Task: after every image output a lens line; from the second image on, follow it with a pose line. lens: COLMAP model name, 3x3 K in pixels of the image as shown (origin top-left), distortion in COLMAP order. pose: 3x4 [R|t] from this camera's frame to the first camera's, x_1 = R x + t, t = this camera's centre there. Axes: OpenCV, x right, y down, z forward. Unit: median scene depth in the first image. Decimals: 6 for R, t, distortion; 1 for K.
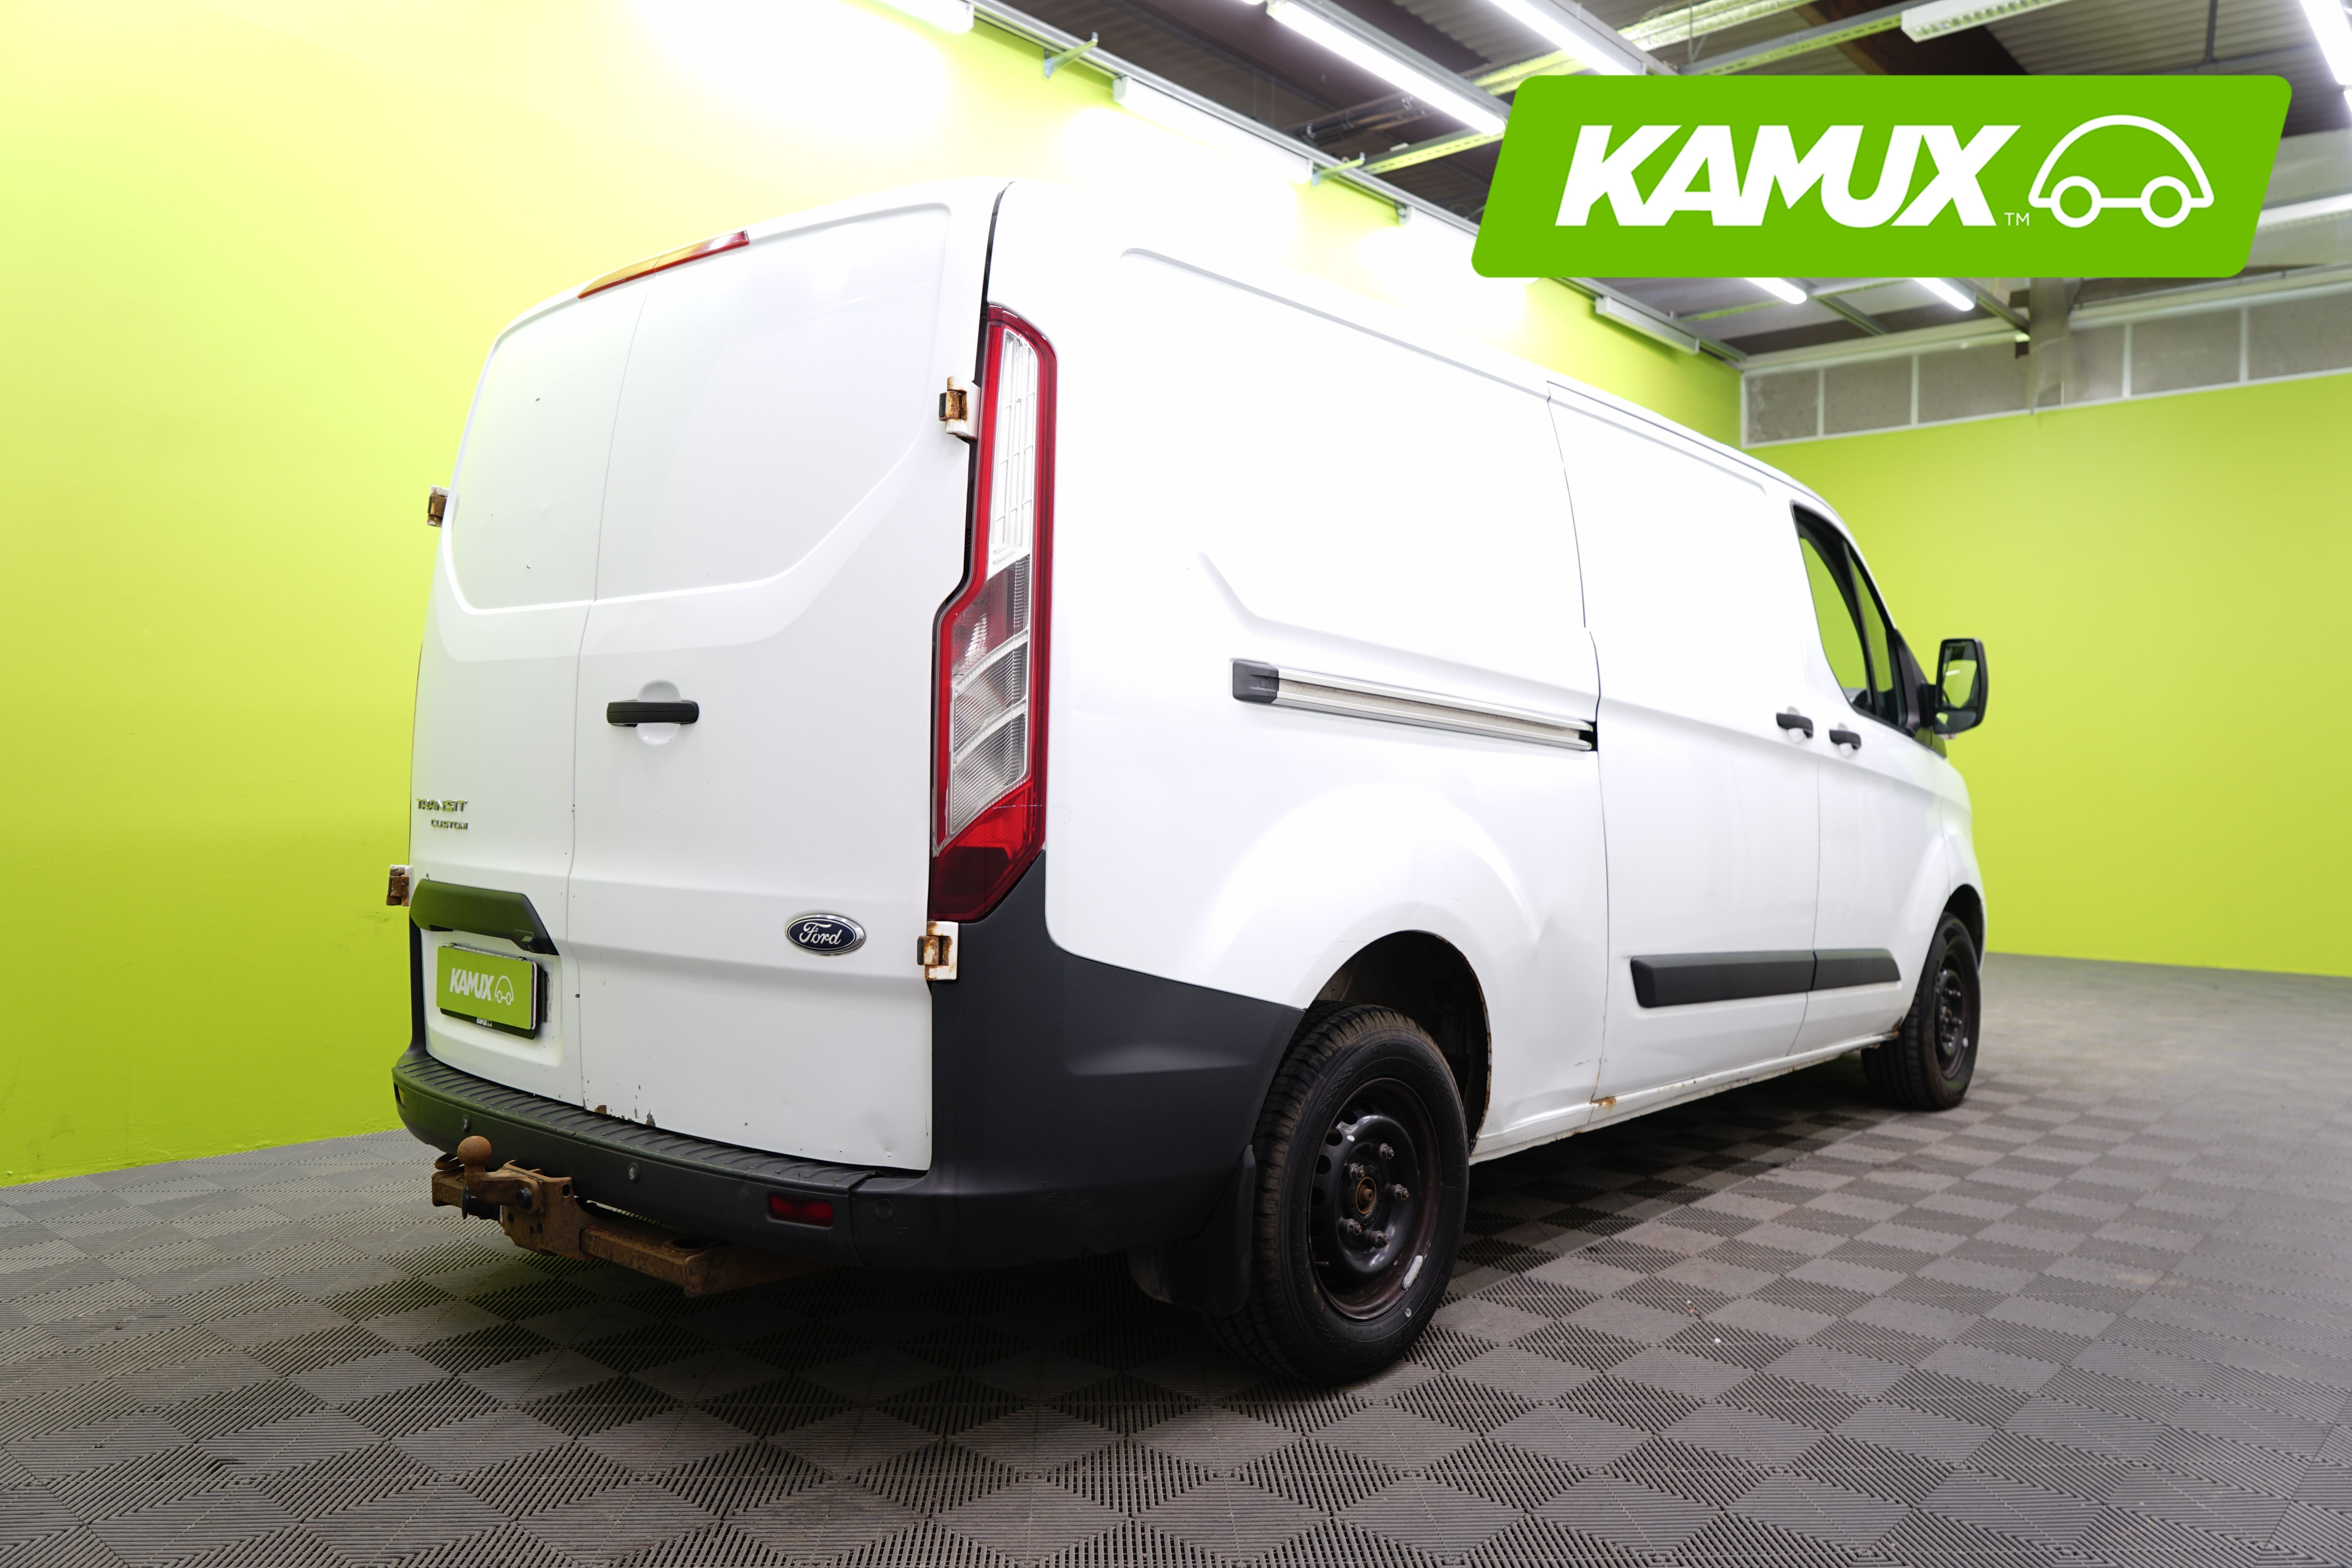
lens RADIAL K [[1669.4, 0, 1176.0], [0, 1669.4, 784.0], [0, 0, 1]] dist [0.043219, -0.000839]
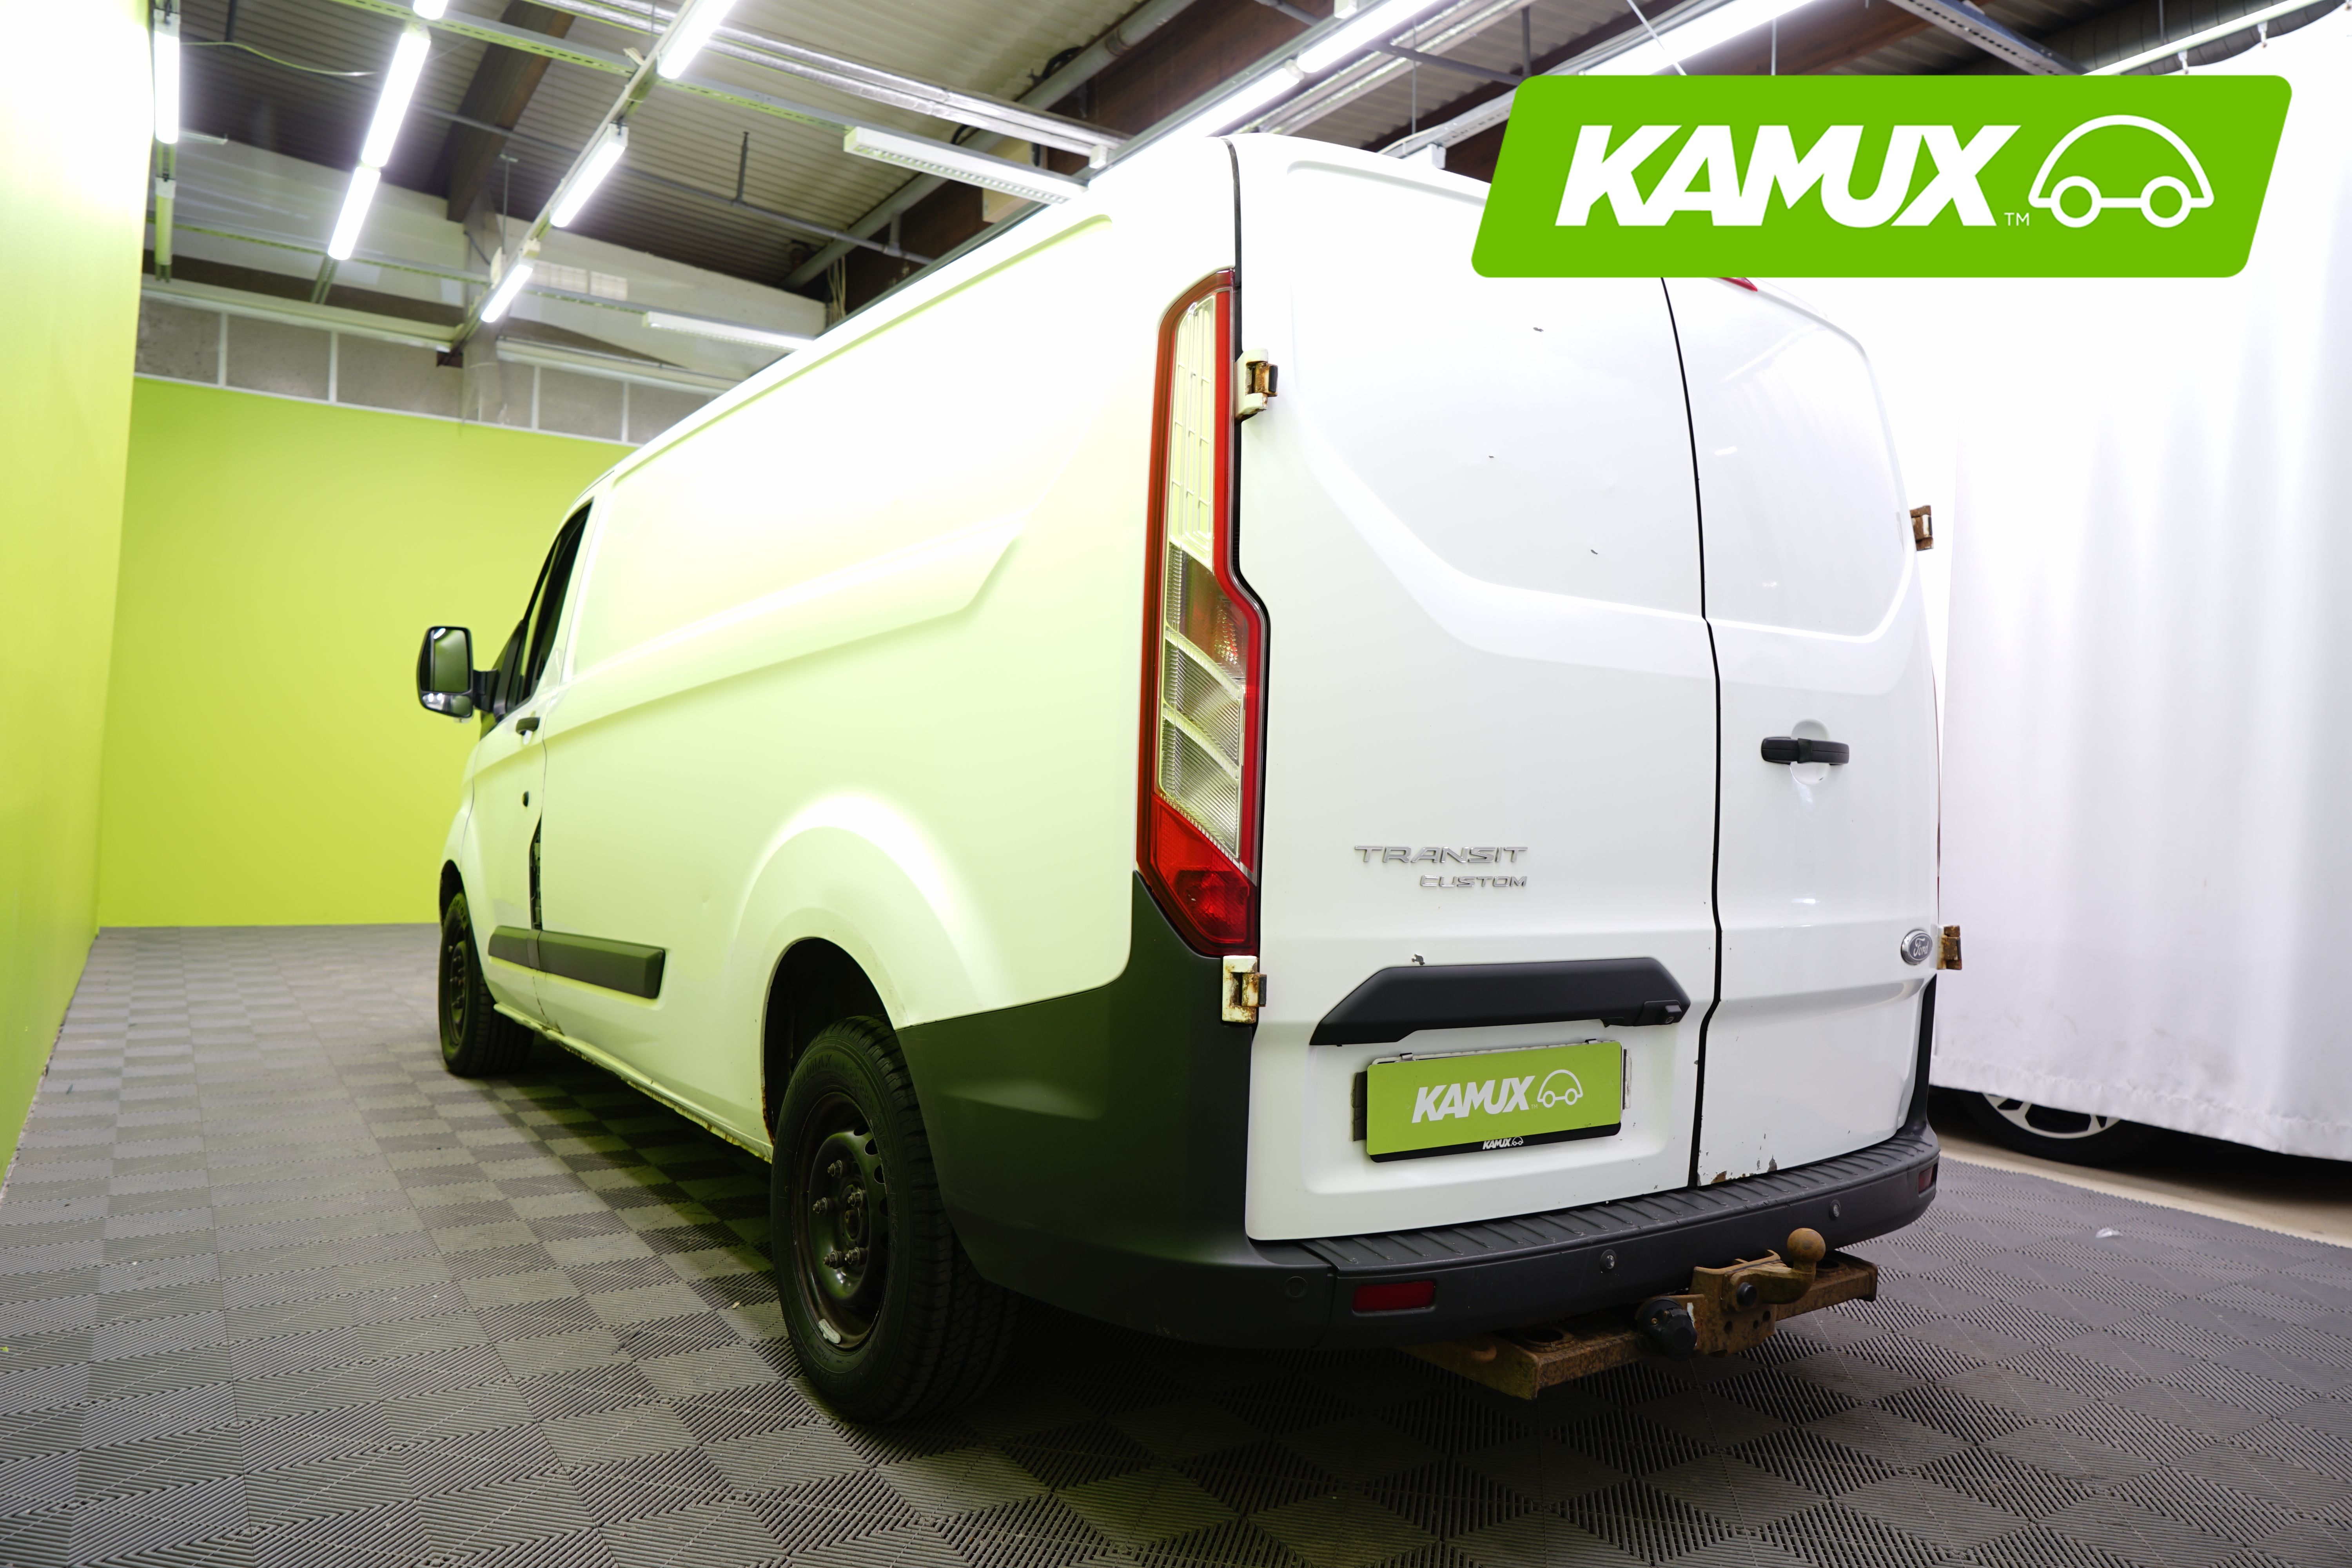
lens RADIAL K [[1567.3, 0, 1176.0], [0, 1567.3, 784.0], [0, 0, 1]] dist [-0.031265, 0.000992]
pose [[0.252891, -0.003023, 0.967490, -1.072968], [-0.022238, 0.999713, 0.008937, -0.019554], [-0.967239, -0.023775, 0.252751, 0.931590]]
